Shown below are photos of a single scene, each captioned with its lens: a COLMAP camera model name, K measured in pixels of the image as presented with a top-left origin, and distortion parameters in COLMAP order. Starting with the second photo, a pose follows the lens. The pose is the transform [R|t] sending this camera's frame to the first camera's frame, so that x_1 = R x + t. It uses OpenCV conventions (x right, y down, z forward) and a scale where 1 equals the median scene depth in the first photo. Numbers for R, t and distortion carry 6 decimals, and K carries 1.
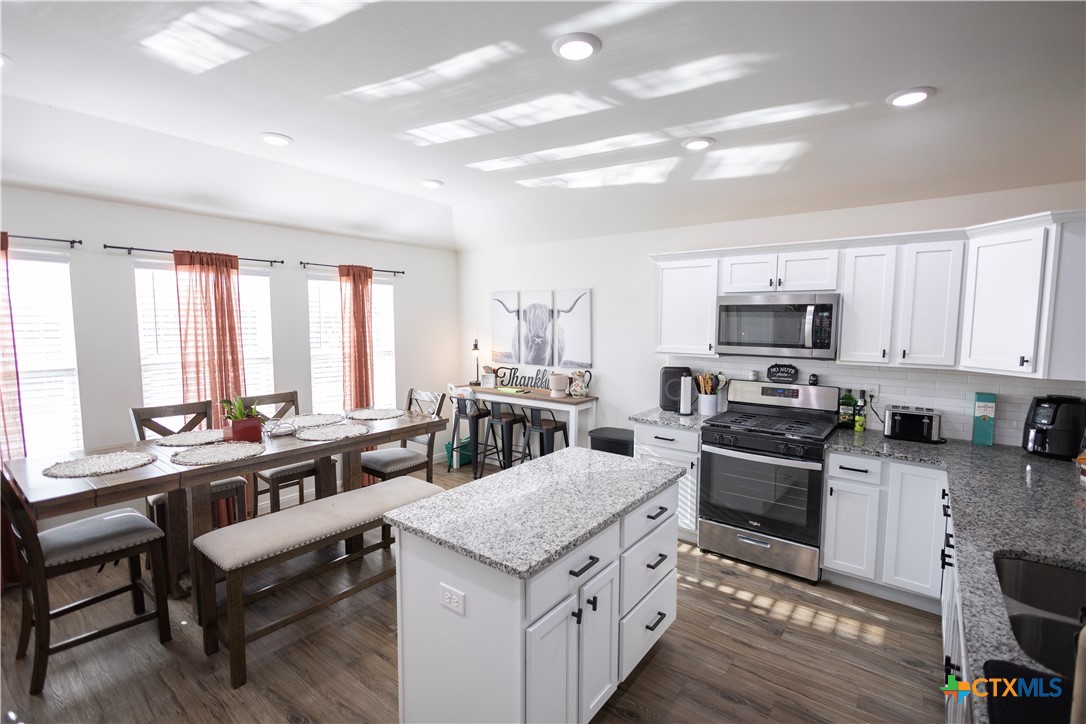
lens RADIAL K [[493.1, 0, 543.3], [0, 493.1, 363.9], [0, 0, 1]] dist [0.013501, -0.007734]
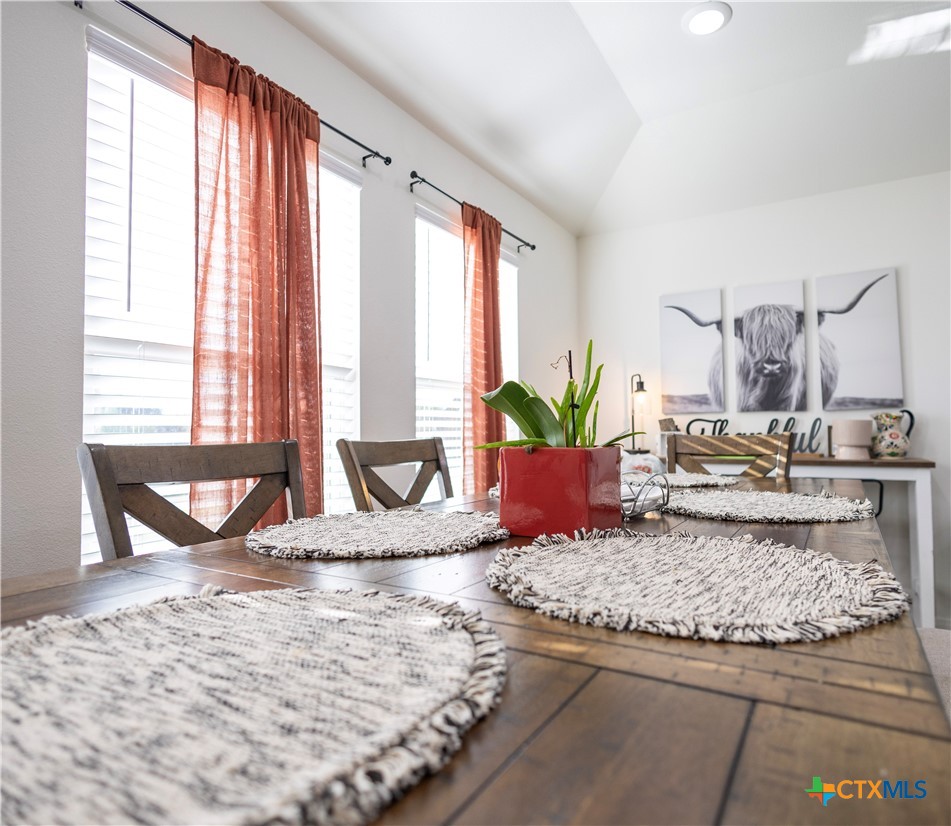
lens RADIAL K [[564.3, 0, 520.3], [0, 564.3, 416.1], [0, 0, 1]] dist [0.004146, 0.001399]
pose [[0.988123, -0.009184, 0.153391, -0.563038], [0.026363, 0.993544, -0.110342, 0.101981], [-0.151388, 0.113075, 0.981986, 0.570170]]
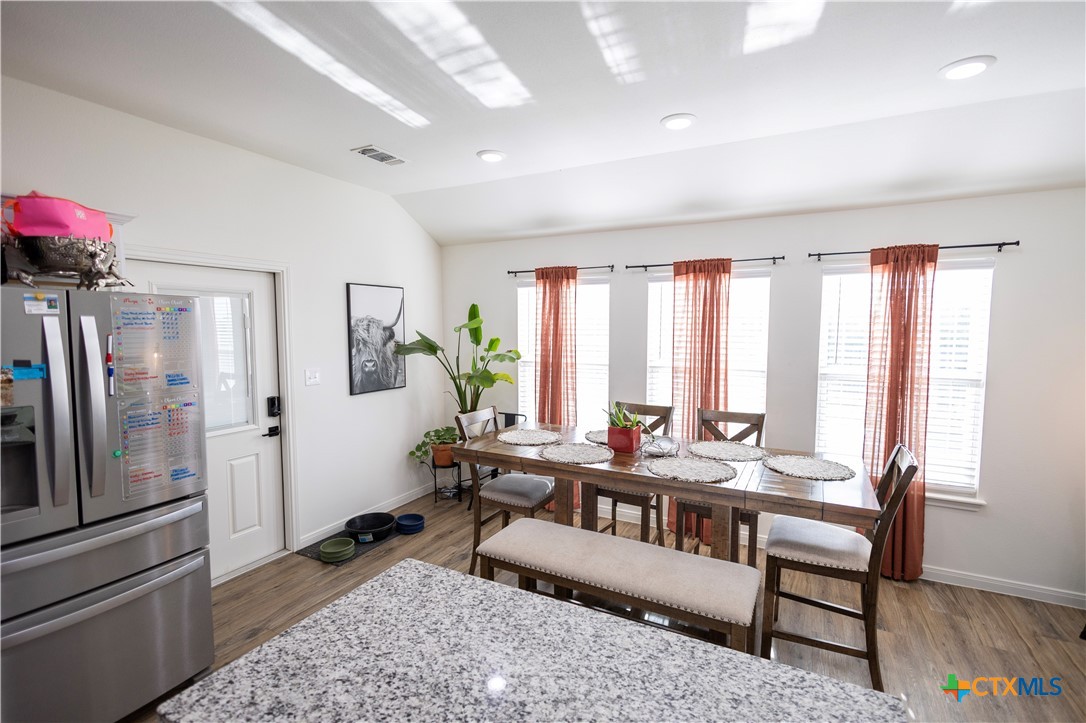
lens RADIAL K [[497.1, 0, 545.9], [0, 497.1, 362.2], [0, 0, 1]] dist [0.008435, -0.000502]
pose [[0.170166, 0.072811, -0.982722, 0.274187], [-0.086334, 0.994533, 0.058737, -0.053121], [0.981626, 0.074847, 0.175522, 0.547249]]
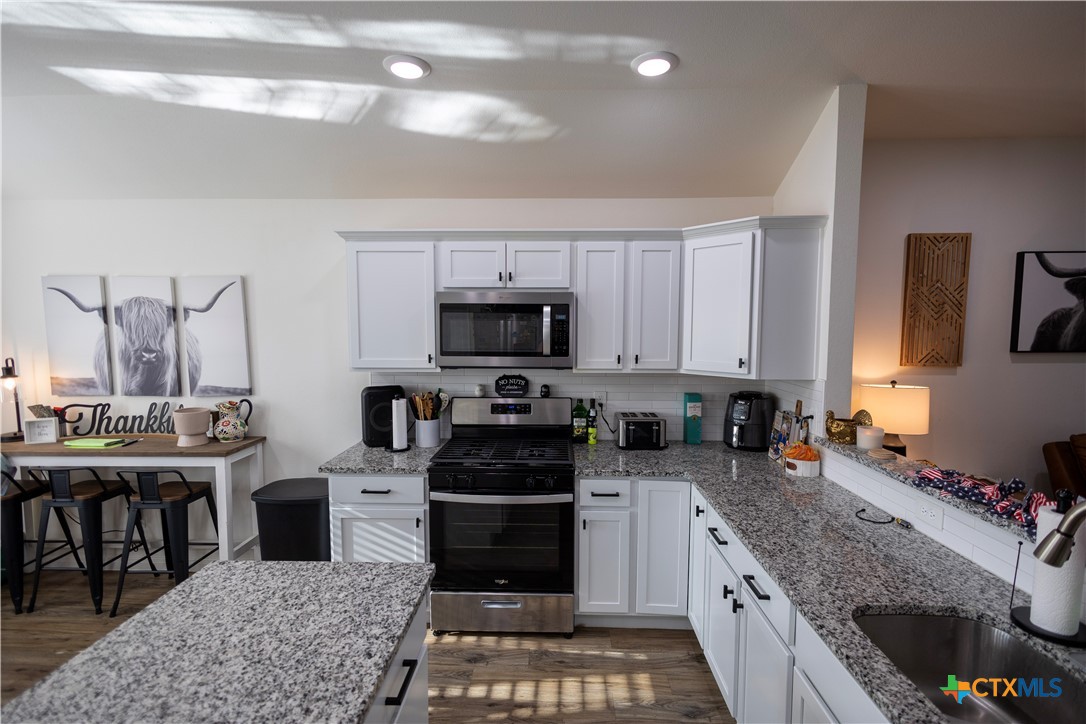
lens RADIAL K [[492.1, 0, 543.0], [0, 492.1, 362.0], [0, 0, 1]] dist [0.022301, -0.009297]
pose [[0.811014, -0.047586, 0.583088, 0.037037], [0.054783, 0.998484, 0.005290, -0.023675], [-0.582456, 0.027653, 0.812392, 0.286357]]
